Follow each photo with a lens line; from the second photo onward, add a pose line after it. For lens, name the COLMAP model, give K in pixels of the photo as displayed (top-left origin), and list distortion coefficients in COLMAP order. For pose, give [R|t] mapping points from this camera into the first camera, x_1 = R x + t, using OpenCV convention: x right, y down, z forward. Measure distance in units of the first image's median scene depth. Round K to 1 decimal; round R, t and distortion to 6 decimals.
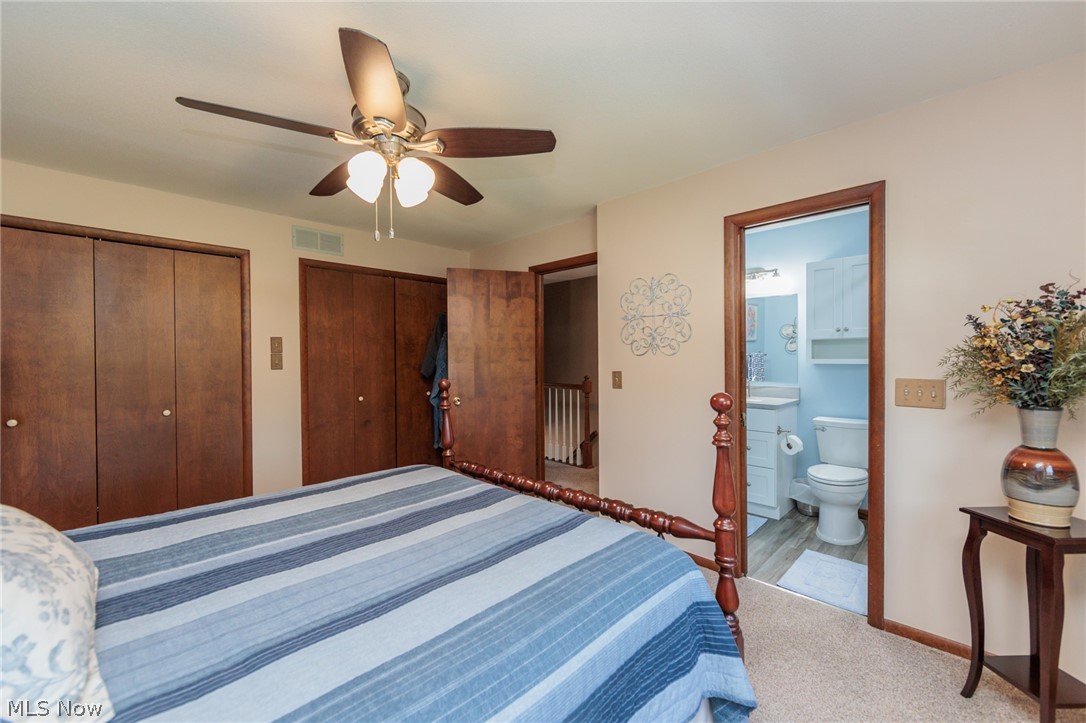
lens RADIAL K [[433.8, 0, 547.7], [0, 433.8, 363.4], [0, 0, 1]] dist [-0.000403, -0.000220]
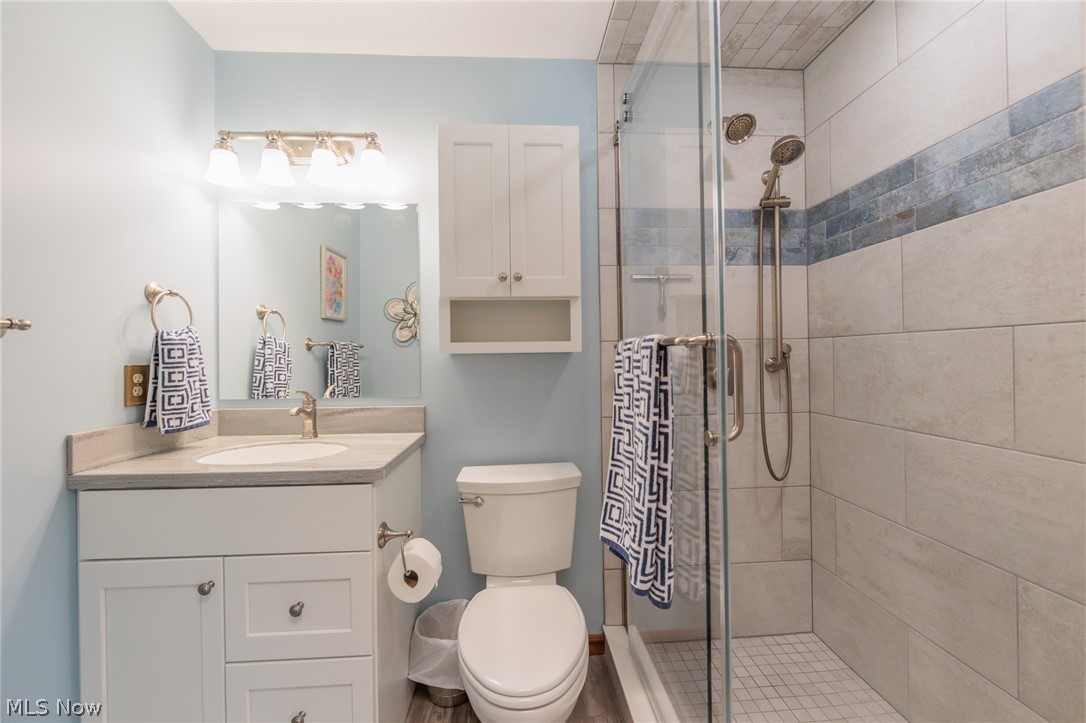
lens RADIAL K [[433.8, 0, 547.7], [0, 433.8, 363.4], [0, 0, 1]] dist [-0.000403, -0.000220]
pose [[0.661004, -0.001024, 0.750381, 0.338531], [0.011573, 0.999894, -0.008830, 0.016400], [-0.750293, 0.014521, 0.660946, 0.626862]]
